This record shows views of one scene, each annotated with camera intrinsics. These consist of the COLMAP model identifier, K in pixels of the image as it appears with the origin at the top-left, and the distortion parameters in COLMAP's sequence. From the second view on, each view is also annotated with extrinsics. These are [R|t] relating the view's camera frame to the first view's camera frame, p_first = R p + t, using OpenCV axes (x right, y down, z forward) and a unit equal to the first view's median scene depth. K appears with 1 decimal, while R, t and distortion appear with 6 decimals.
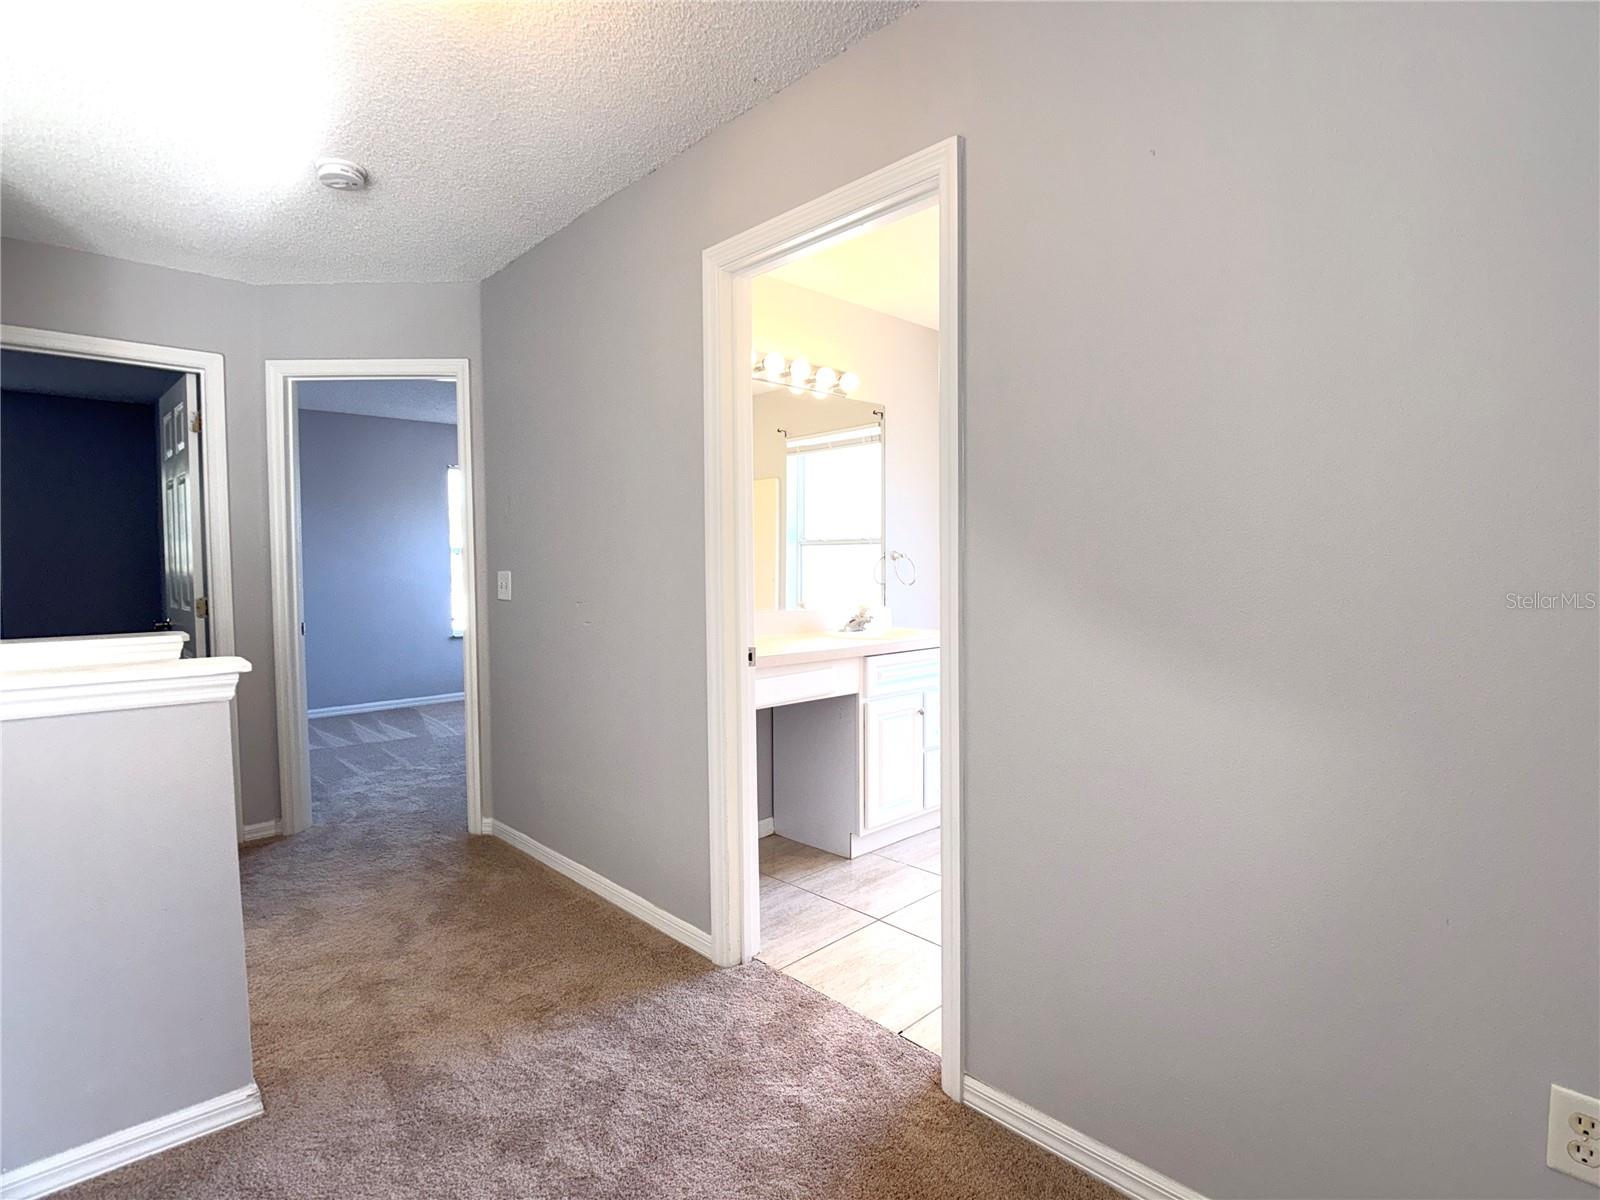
lens RADIAL K [[818.2, 0, 796.6], [0, 818.2, 599.5], [0, 0, 1]] dist [-0.002681, -0.000113]
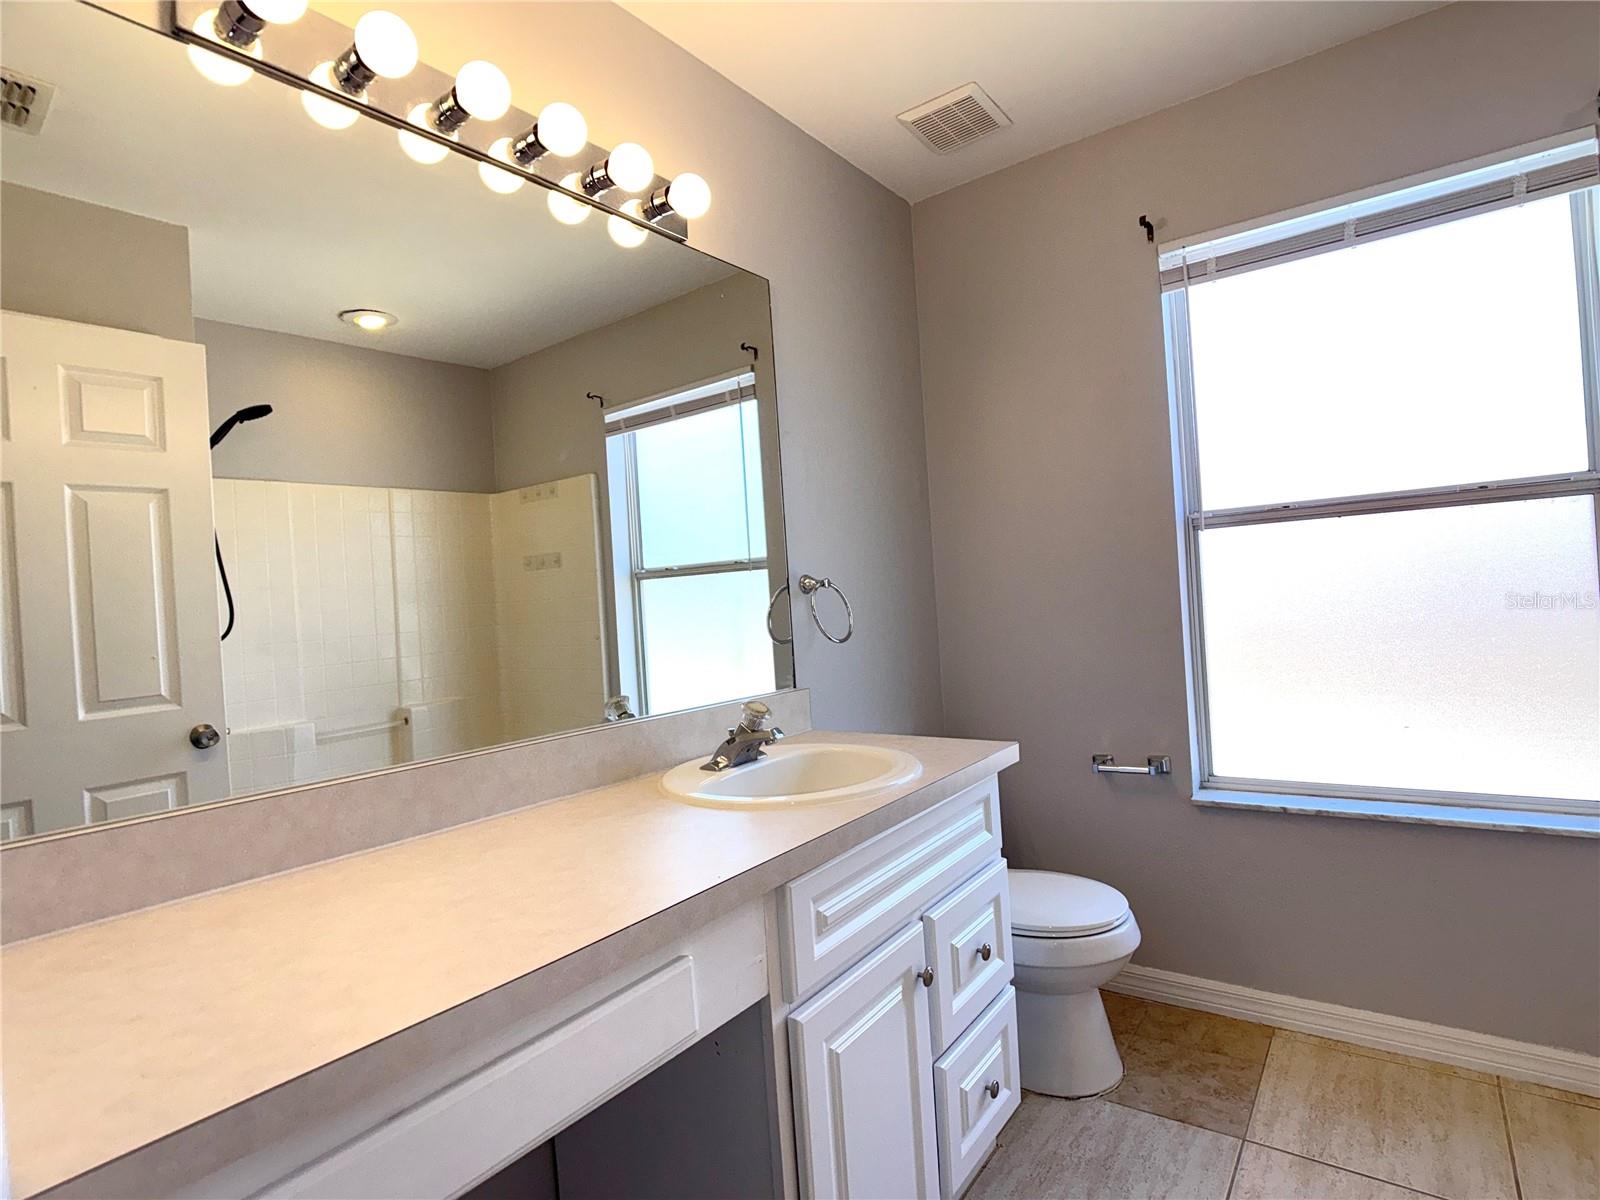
lens RADIAL K [[818.2, 0, 797.7], [0, 818.2, 595.1], [0, 0, 1]] dist [-0.002681, -0.000113]
pose [[0.984914, -0.060160, 0.162249, 0.026466], [0.067796, 0.996817, -0.041939, -0.021116], [-0.159210, 0.052306, 0.985858, 0.405738]]
